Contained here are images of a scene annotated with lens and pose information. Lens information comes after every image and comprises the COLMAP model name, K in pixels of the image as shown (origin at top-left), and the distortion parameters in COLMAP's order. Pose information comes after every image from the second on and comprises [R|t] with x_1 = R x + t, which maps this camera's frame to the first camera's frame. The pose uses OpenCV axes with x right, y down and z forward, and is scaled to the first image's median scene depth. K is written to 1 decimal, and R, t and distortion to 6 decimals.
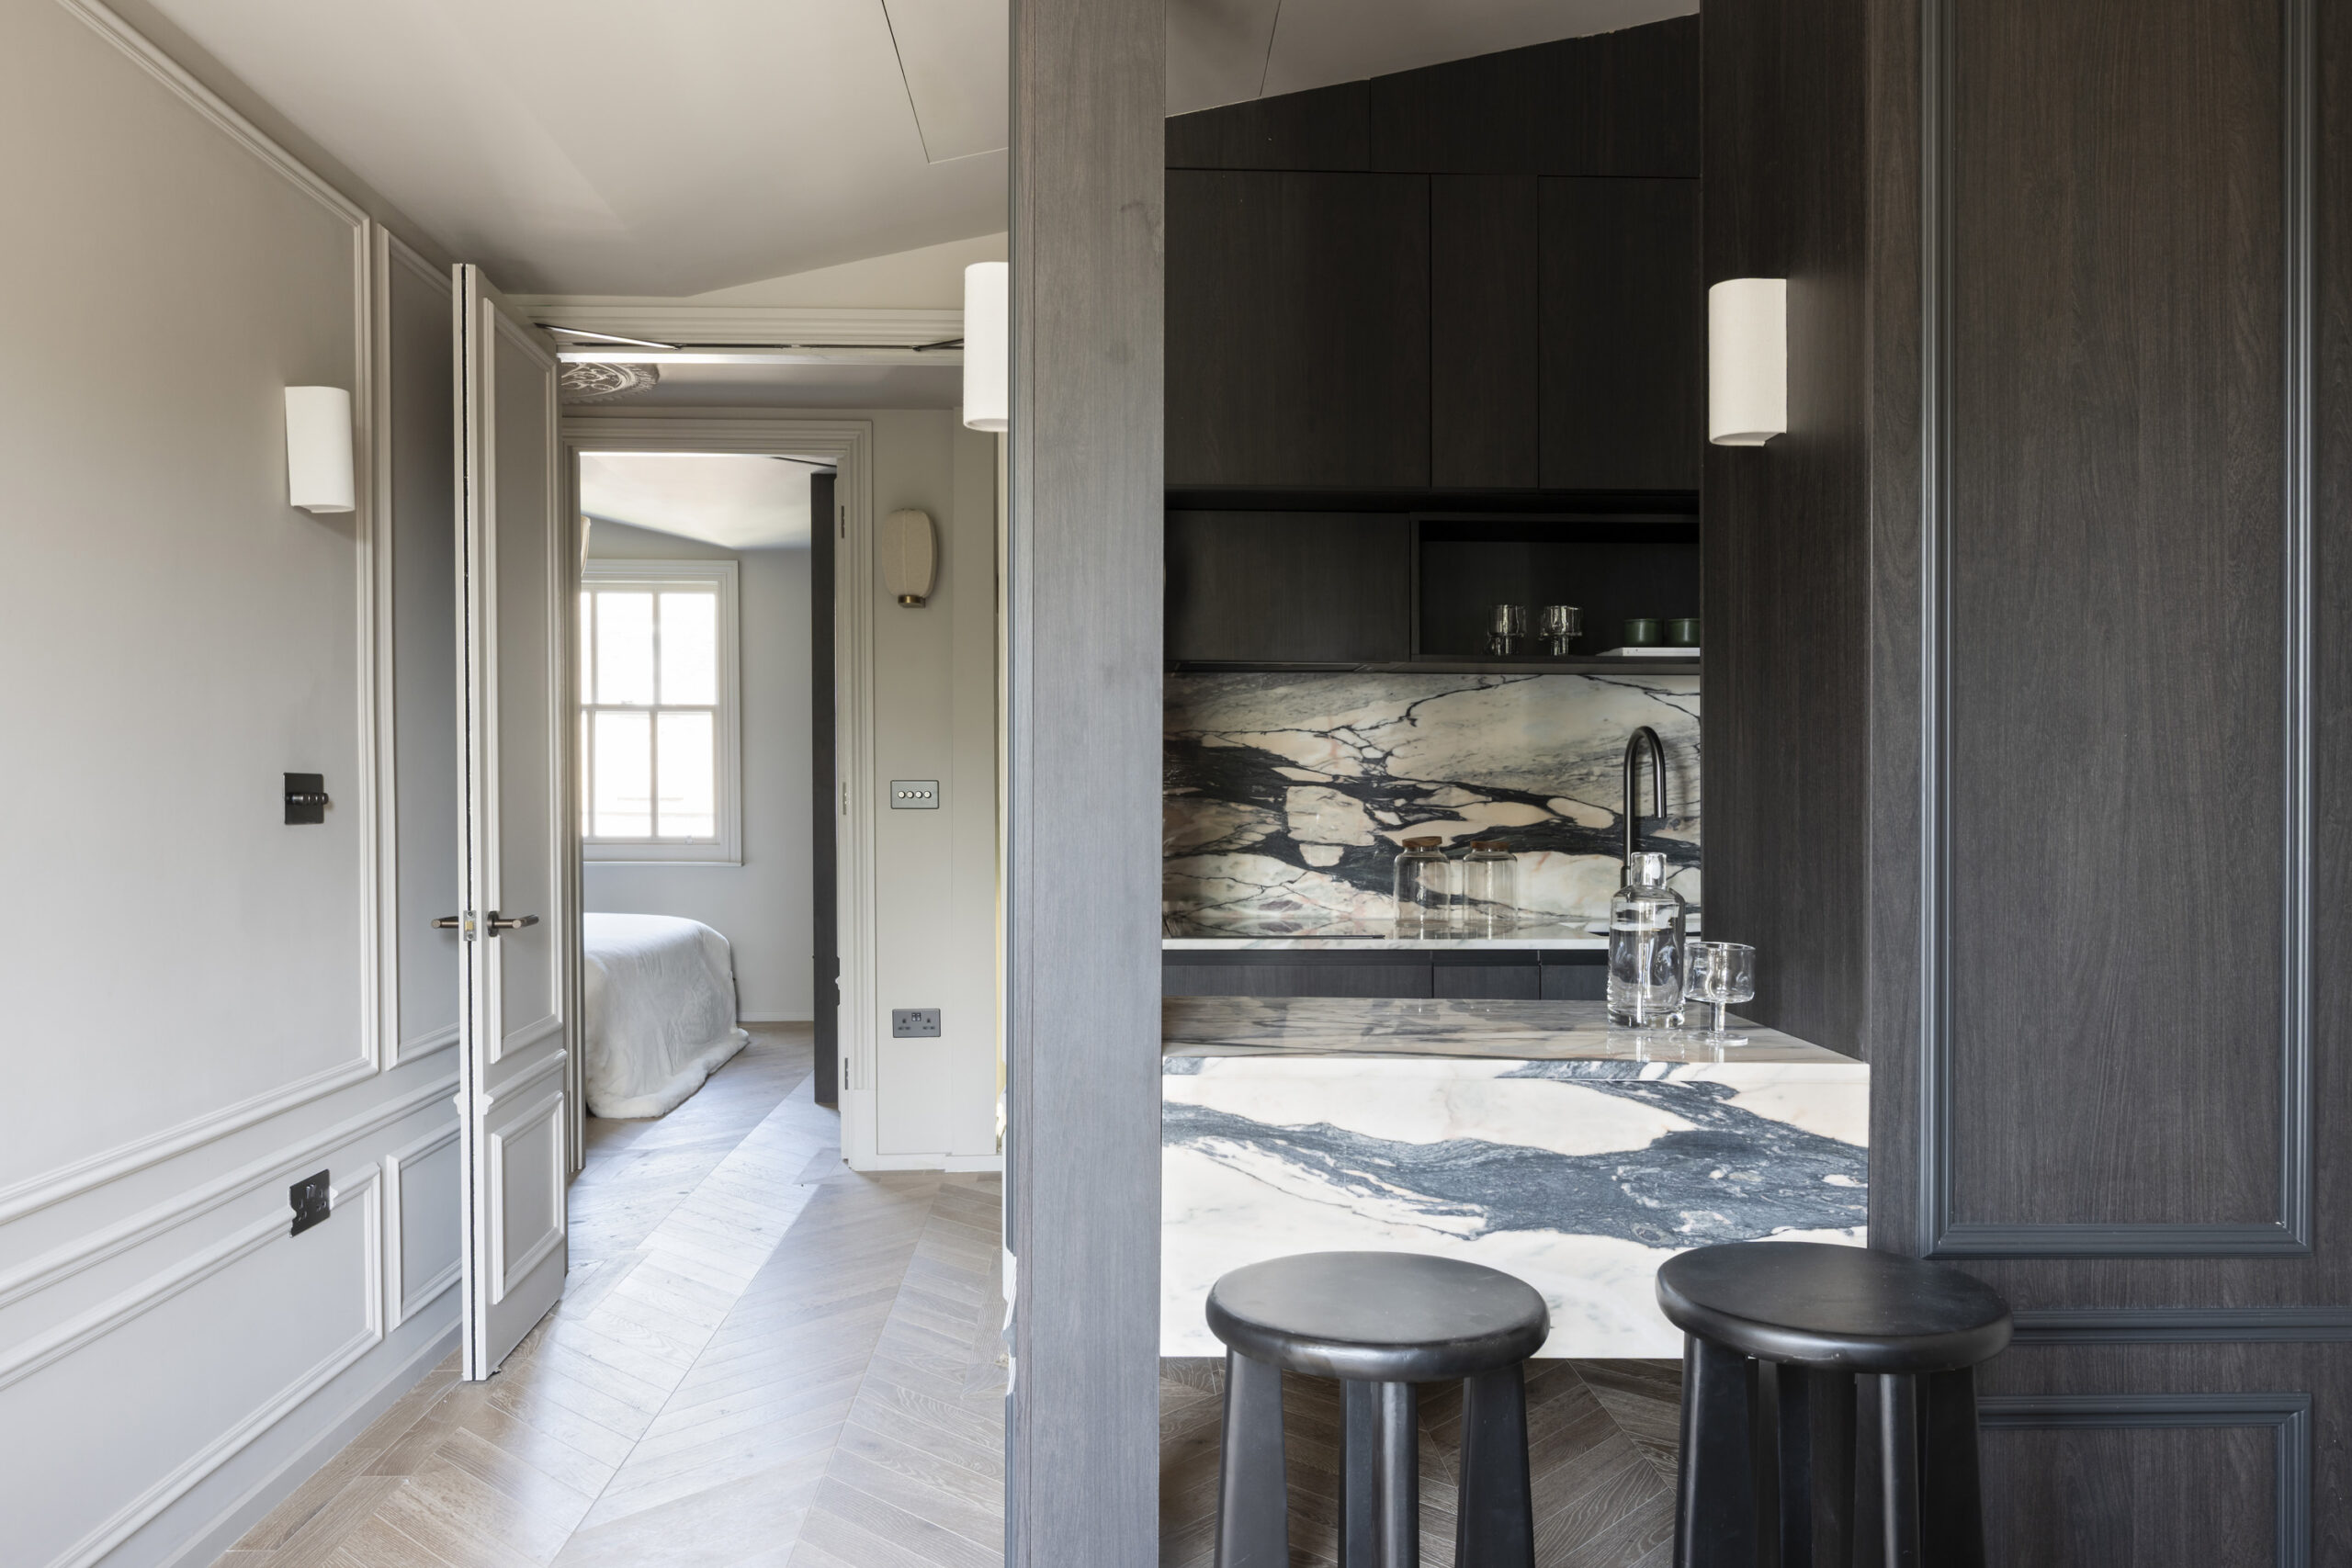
lens RADIAL K [[1586.8, 0, 1176.0], [0, 1586.8, 784.0], [0, 0, 1]] dist [-0.000403, 0.000202]
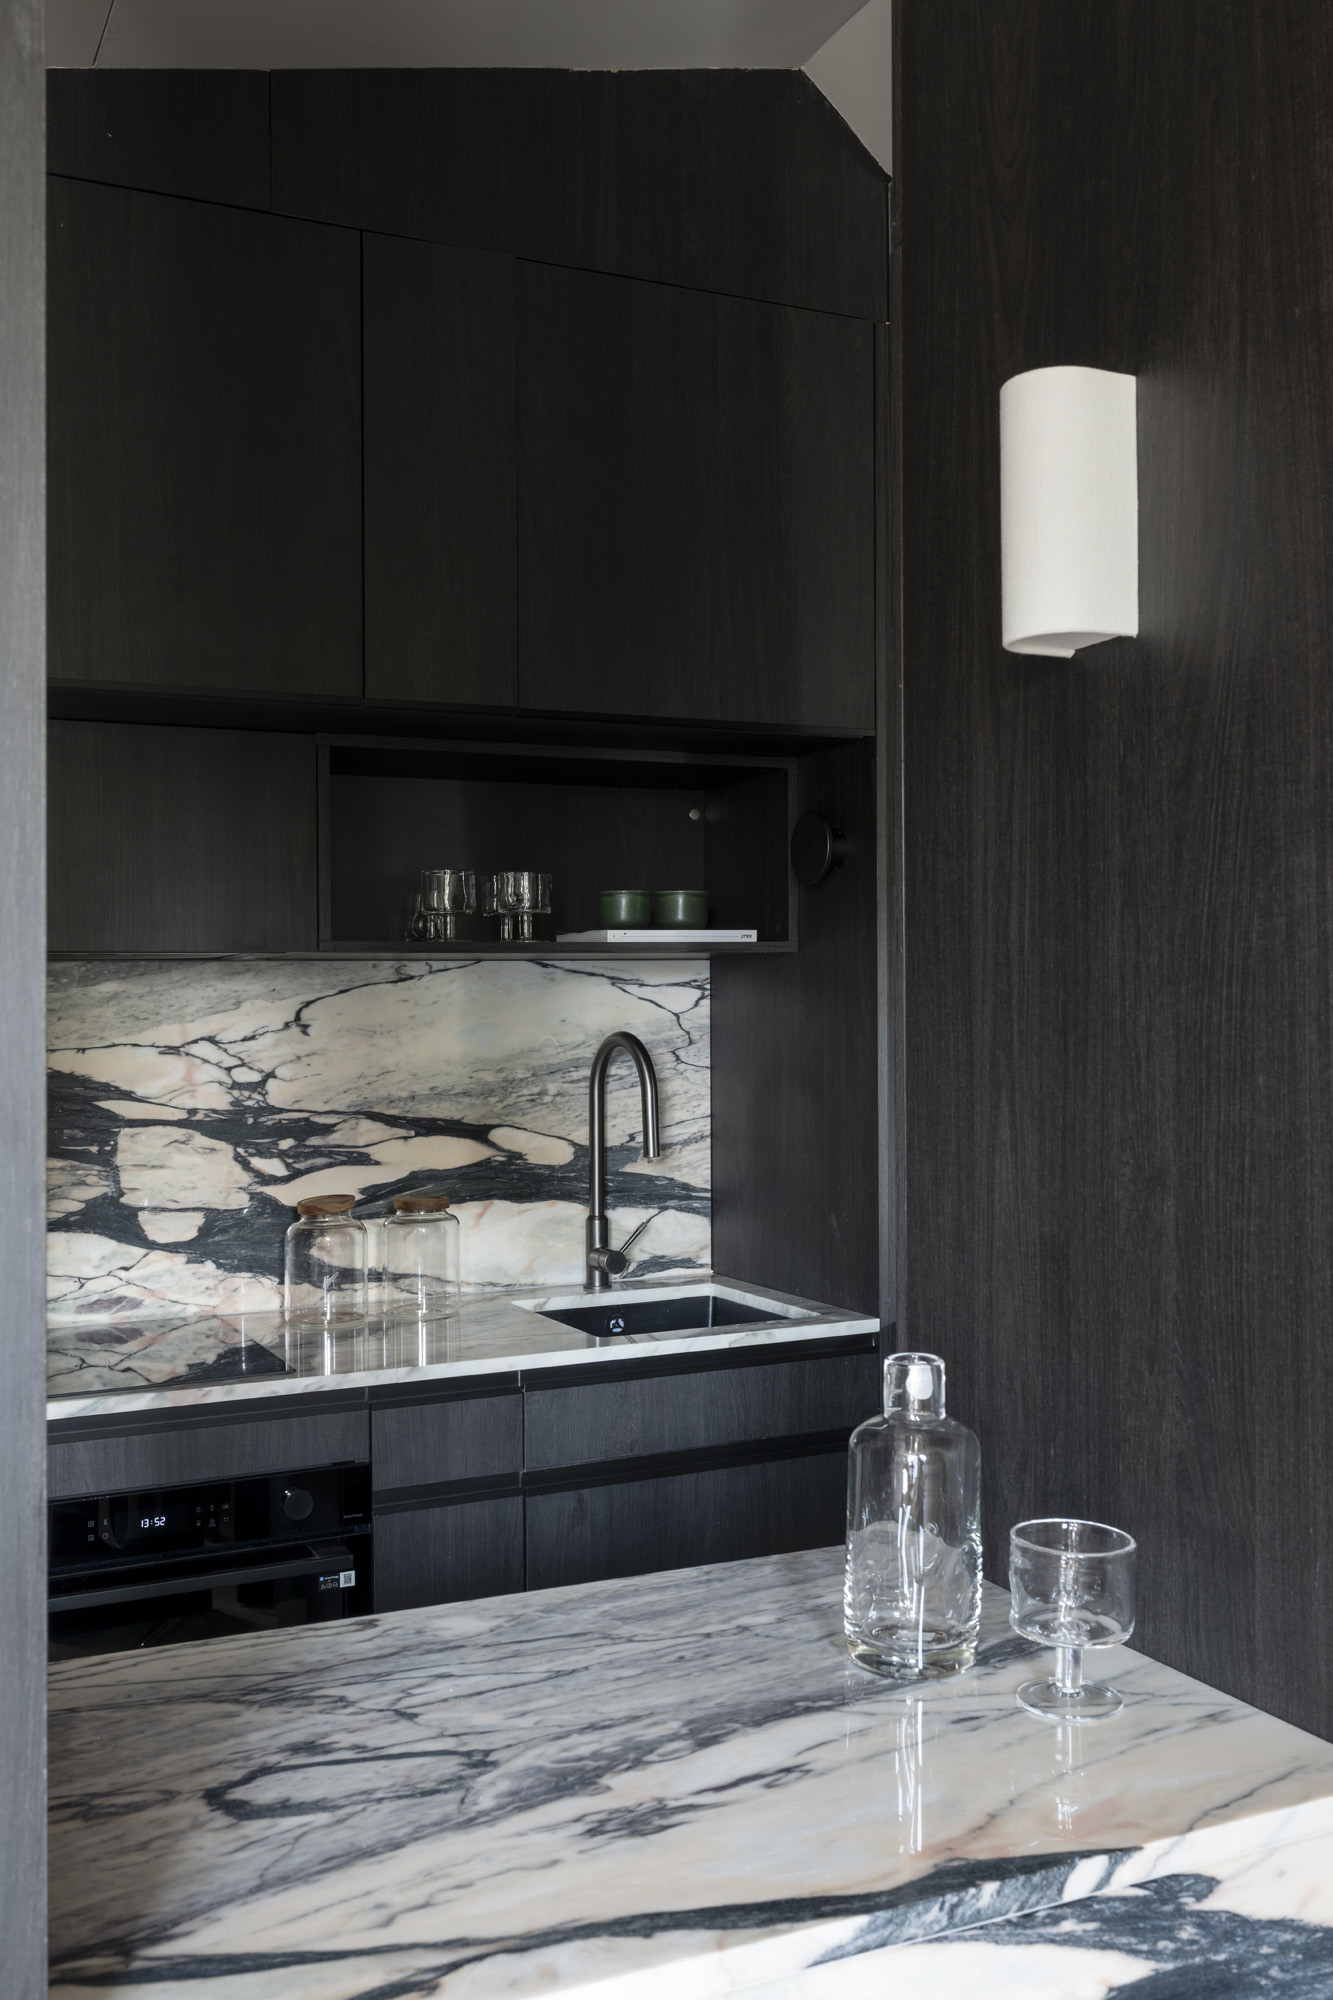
lens RADIAL K [[1760.2, 0, 673.3], [0, 1760.2, 965.1], [0, 0, 1]] dist [-0.003753, -0.008286]
pose [[0.914104, -0.009397, 0.405371, -0.016888], [0.024451, 0.999190, -0.031975, -0.038449], [-0.404742, 0.039141, 0.913593, 0.220960]]
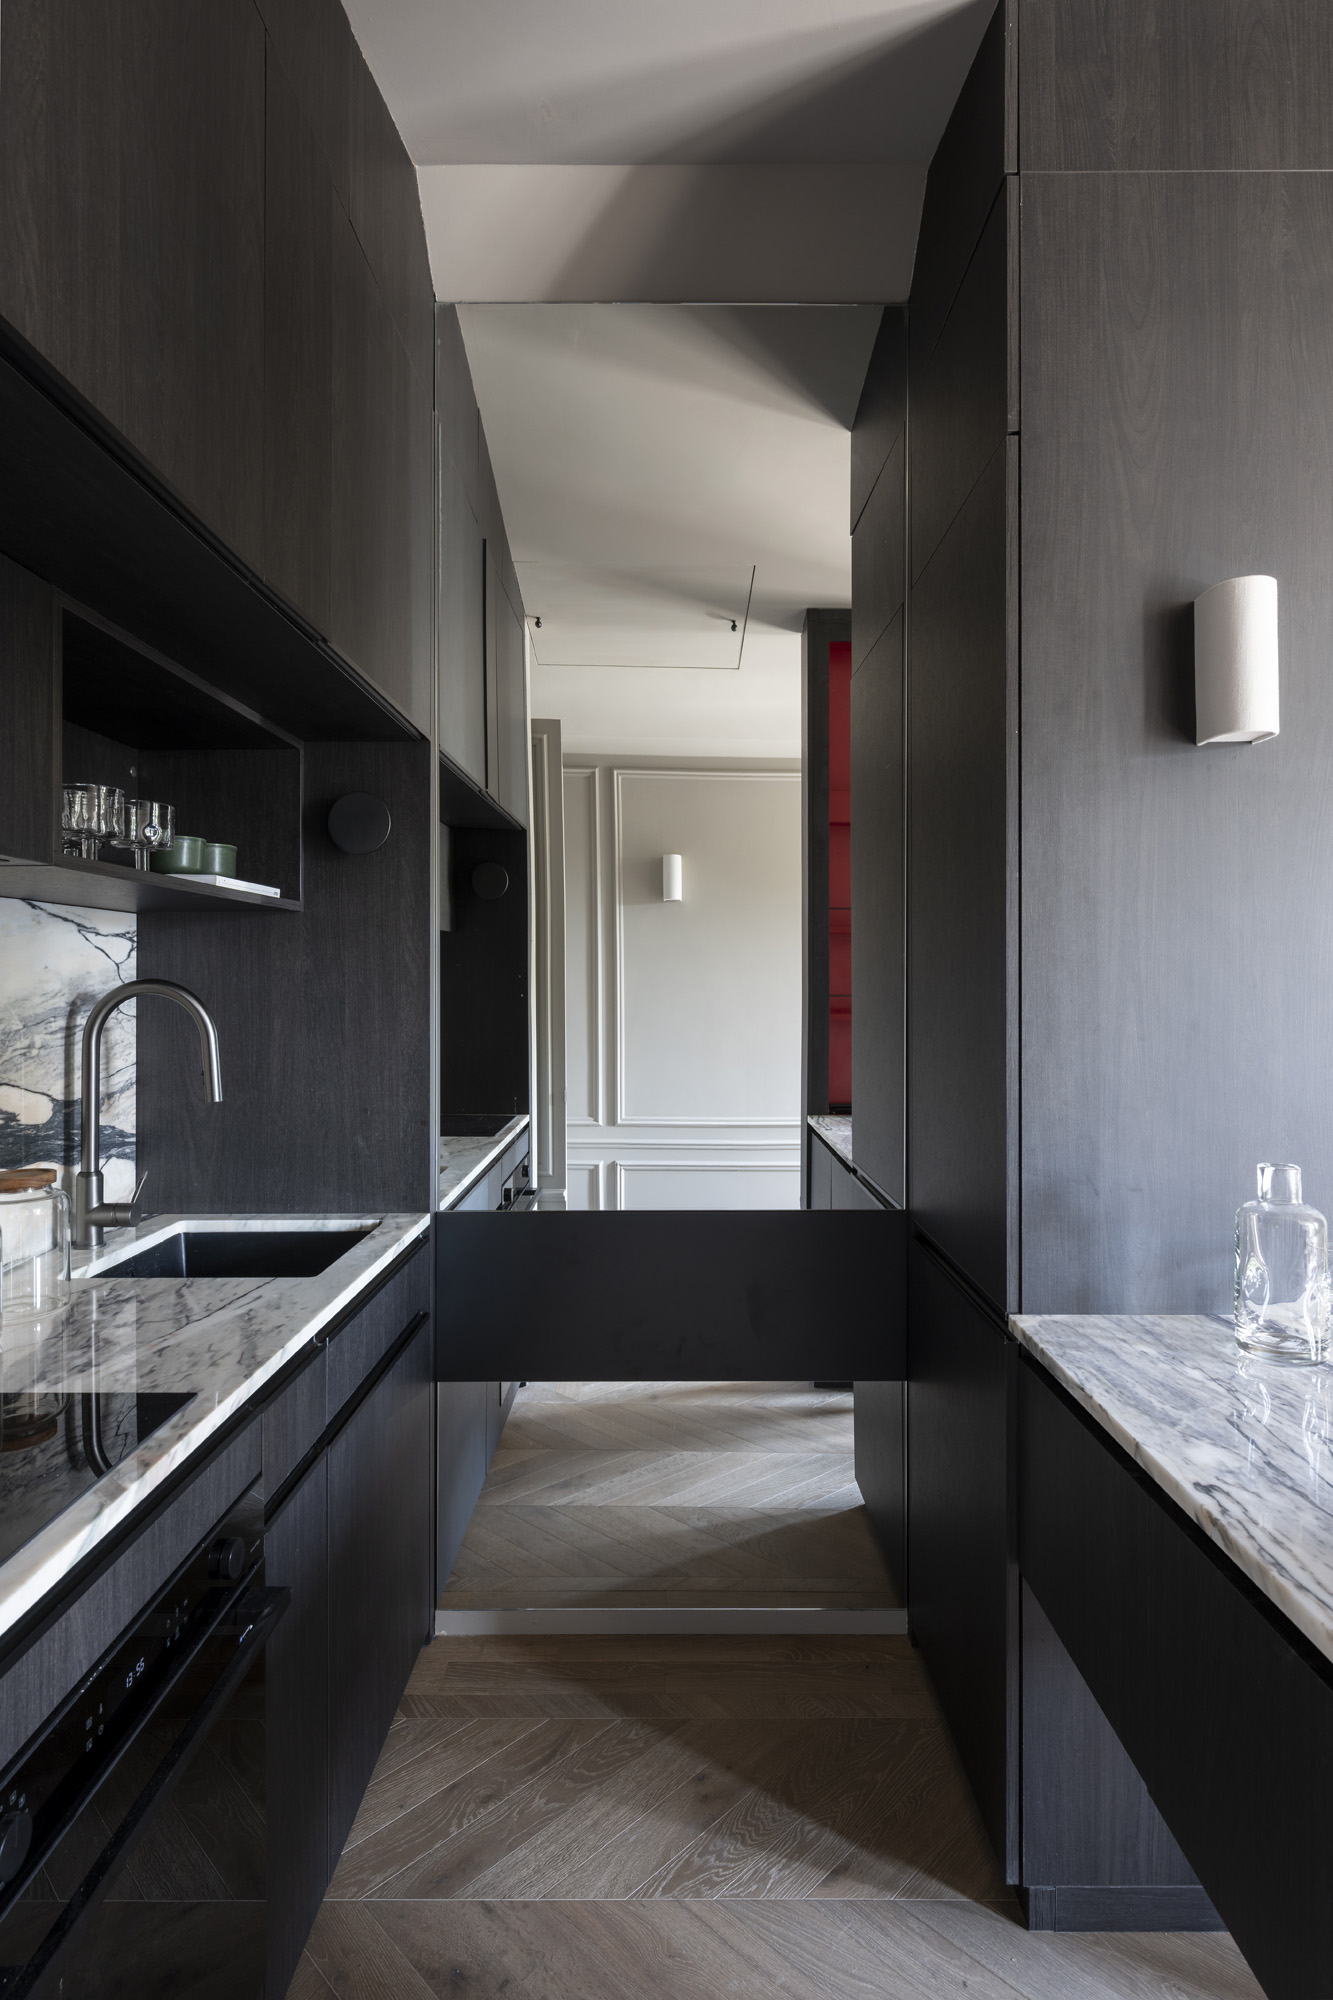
lens RADIAL K [[1062.4, 0, 669.0], [0, 1062.4, 963.9], [0, 0, 1]] dist [-0.001182, -0.000185]
pose [[0.045208, 0.010682, 0.998921, -0.180109], [0.012603, 0.999857, -0.011262, -0.032946], [-0.998898, 0.013099, 0.045066, 0.706666]]
